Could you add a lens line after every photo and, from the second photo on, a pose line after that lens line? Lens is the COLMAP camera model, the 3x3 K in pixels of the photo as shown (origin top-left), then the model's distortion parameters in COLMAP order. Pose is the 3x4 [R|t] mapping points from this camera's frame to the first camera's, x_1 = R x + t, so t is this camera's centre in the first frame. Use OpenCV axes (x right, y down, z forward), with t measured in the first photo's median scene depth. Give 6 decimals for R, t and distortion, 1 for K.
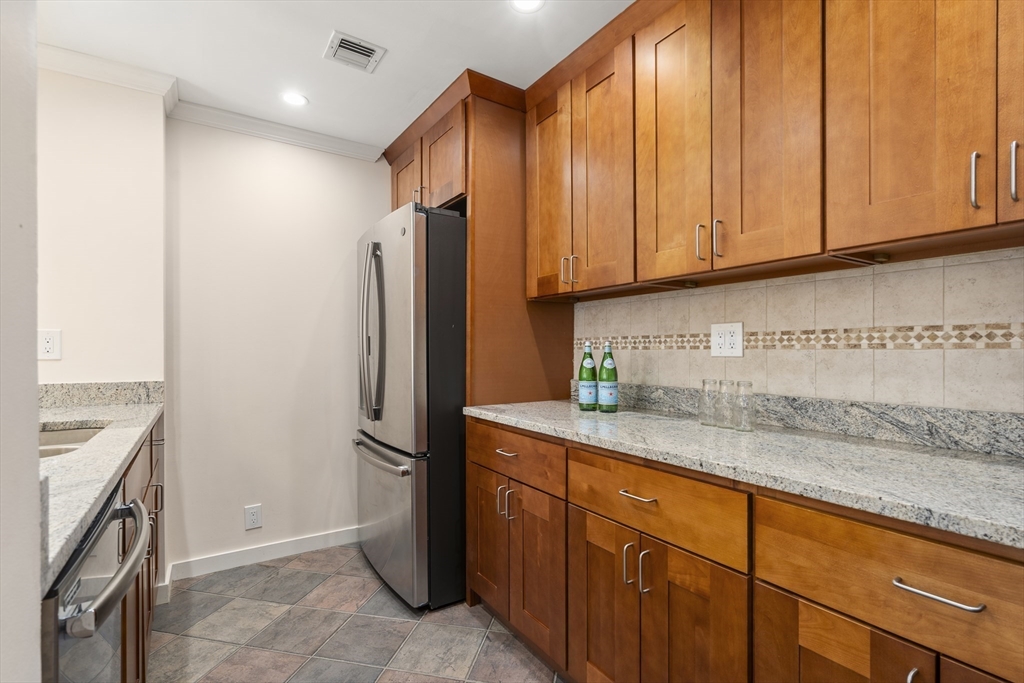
lens RADIAL K [[472.9, 0, 512.2], [0, 472.9, 344.7], [0, 0, 1]] dist [0.003568, 0.000615]
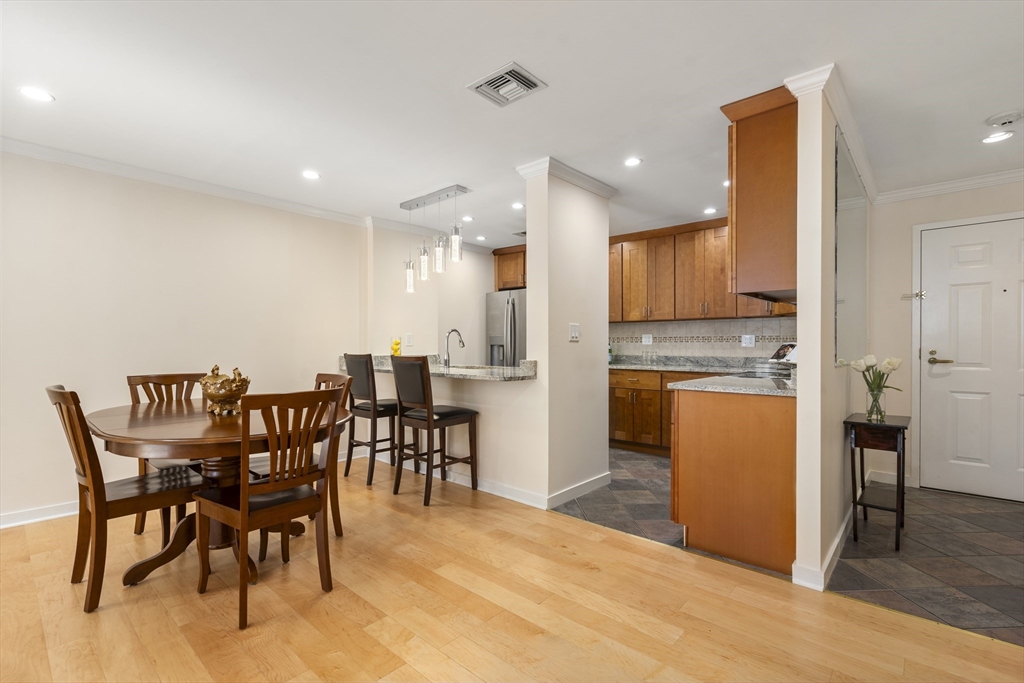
lens RADIAL K [[472.9, 0, 510.3], [0, 472.9, 339.2], [0, 0, 1]] dist [0.003568, 0.000615]
pose [[0.966325, 0.004682, 0.257281, -1.553574], [-0.003869, 0.999986, -0.003666, 0.003098], [-0.257295, 0.002547, 0.966330, -2.271100]]
